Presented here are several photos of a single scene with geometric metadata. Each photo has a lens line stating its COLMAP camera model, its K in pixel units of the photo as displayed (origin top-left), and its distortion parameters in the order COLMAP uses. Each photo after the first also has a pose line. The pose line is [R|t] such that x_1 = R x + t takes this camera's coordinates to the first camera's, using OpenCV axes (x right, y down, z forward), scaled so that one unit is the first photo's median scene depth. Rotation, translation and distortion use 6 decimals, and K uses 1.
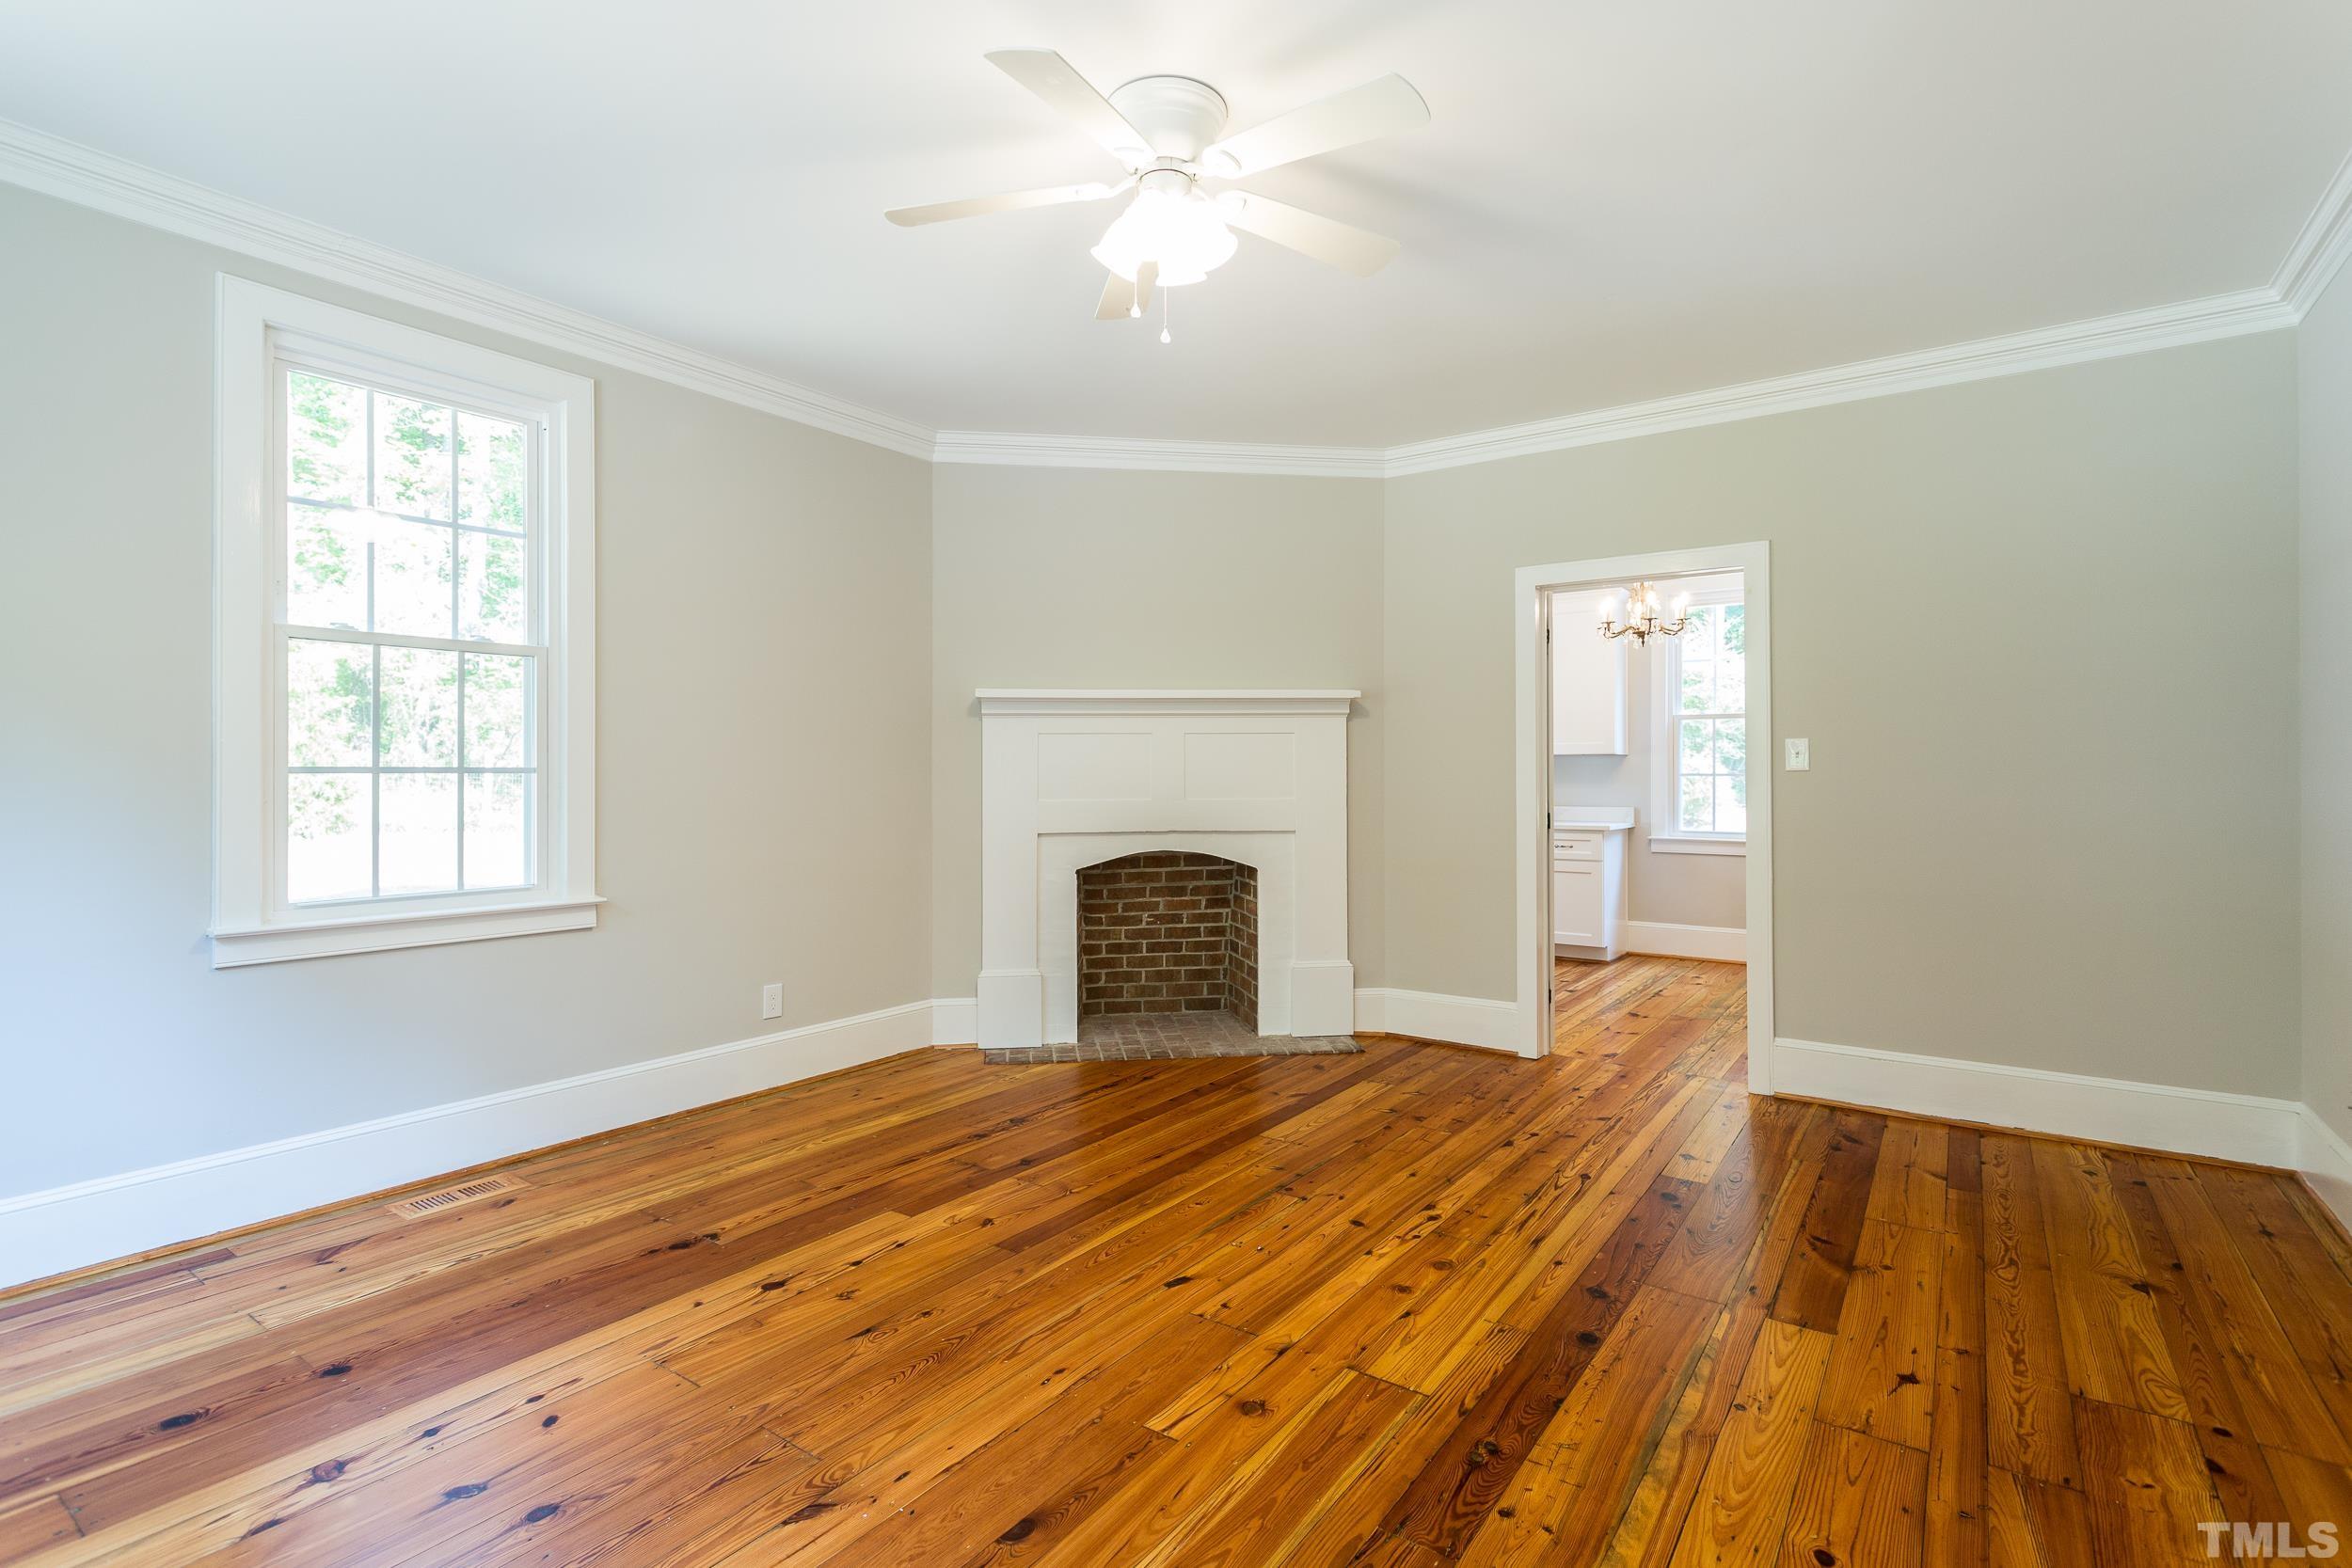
lens RADIAL K [[1123.5, 0, 1175.0], [0, 1123.5, 770.4], [0, 0, 1]] dist [-0.000831, 0.002371]
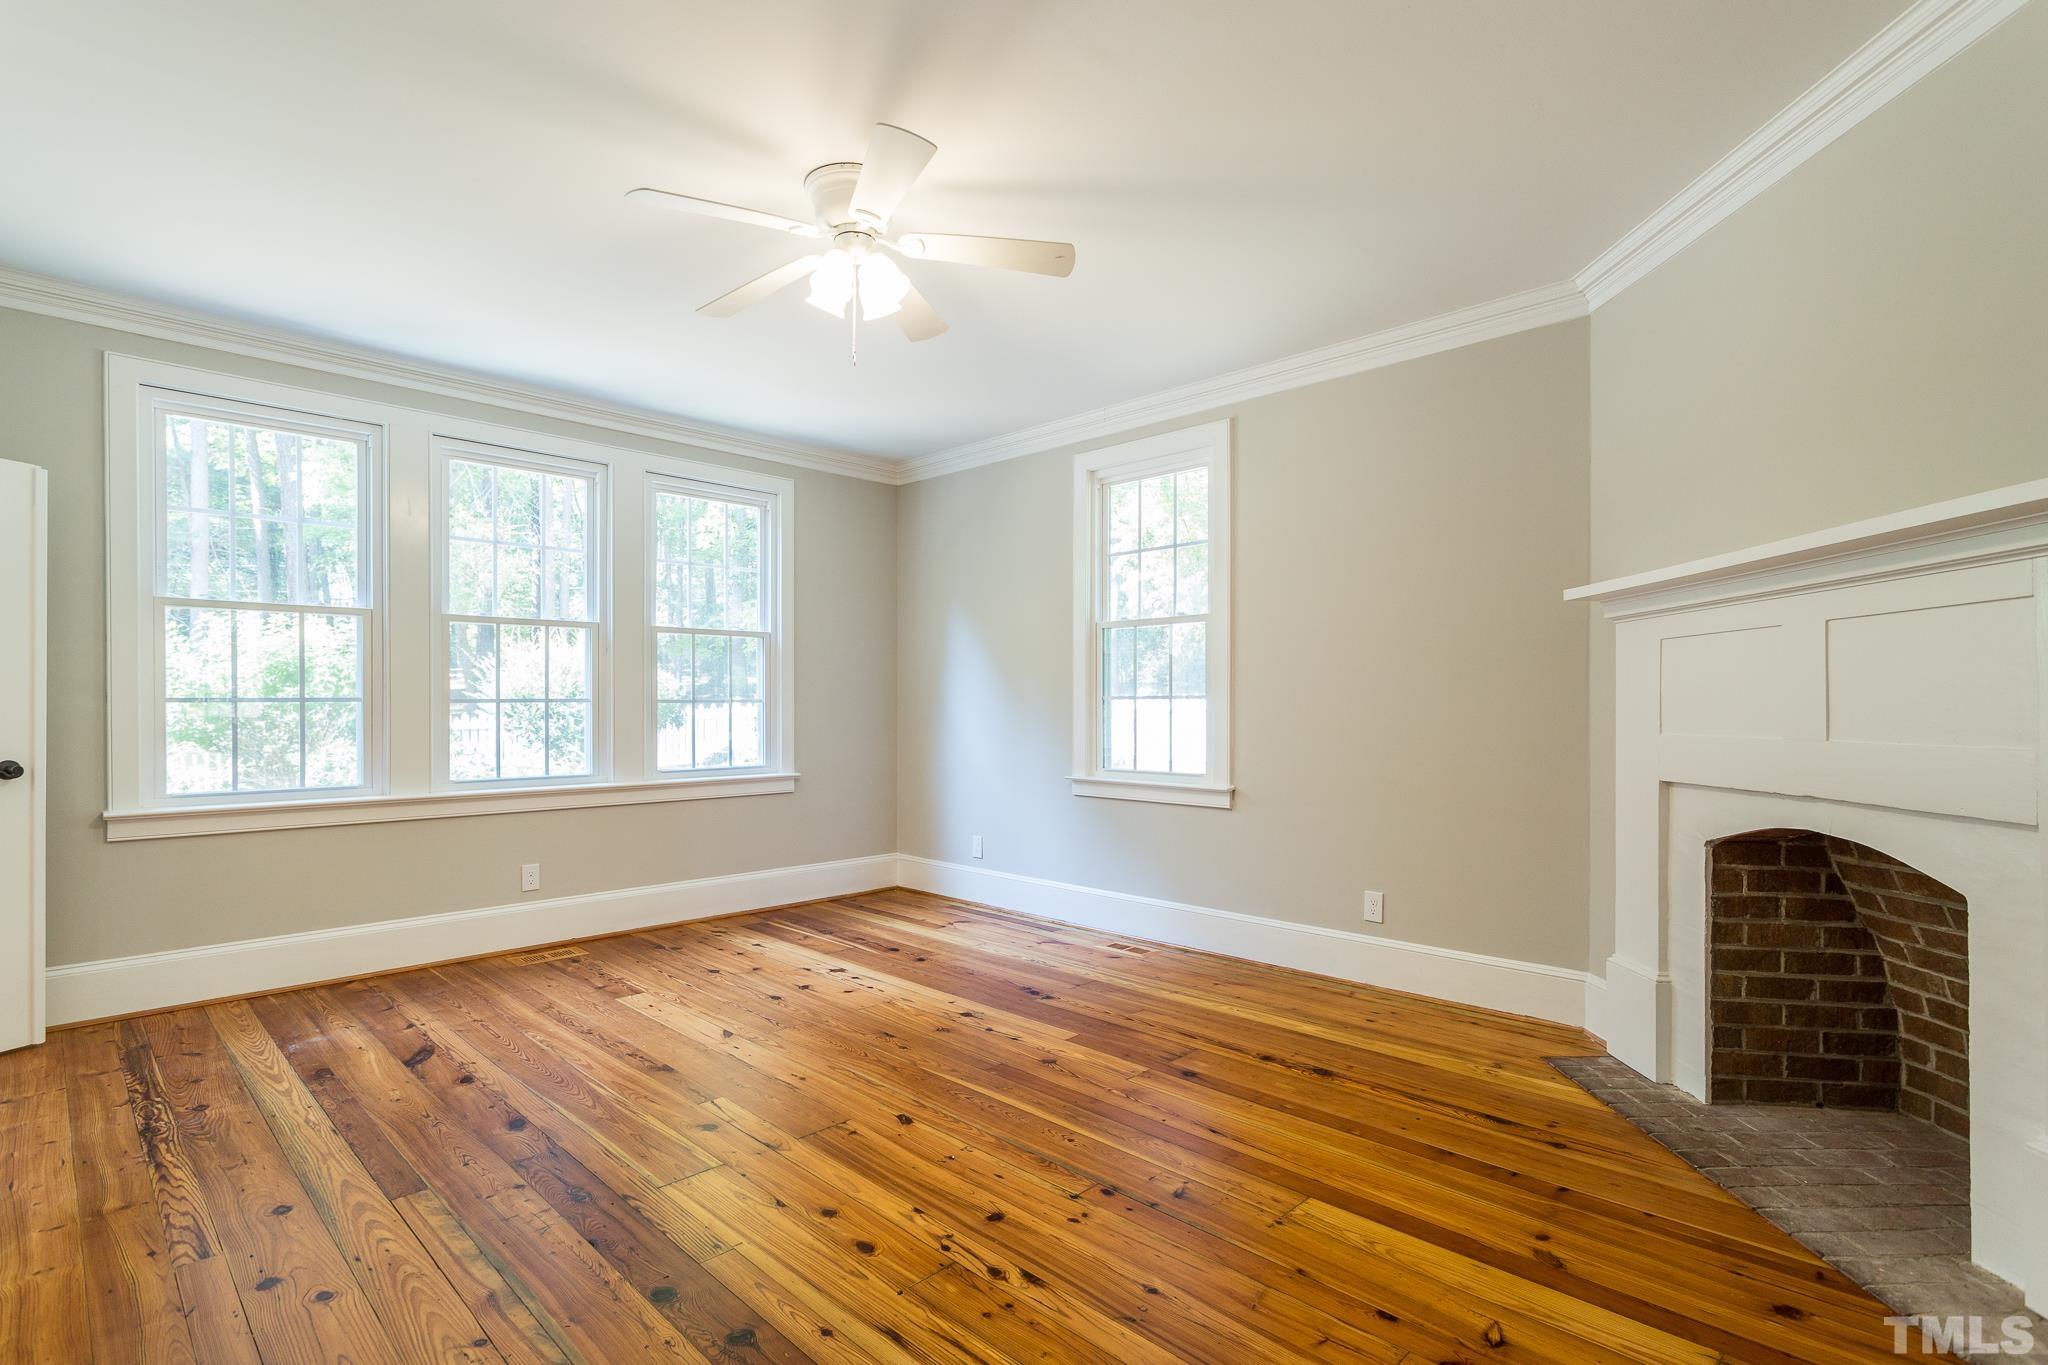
lens RADIAL K [[978.4, 0, 1011.7], [0, 978.4, 715.5], [0, 0, 1]] dist [-0.000831, 0.002371]
pose [[-0.163192, 0.013147, -0.986507, 0.895775], [0.005322, 0.999908, 0.012445, 0.007090], [0.986580, -0.003219, -0.163247, 1.133200]]
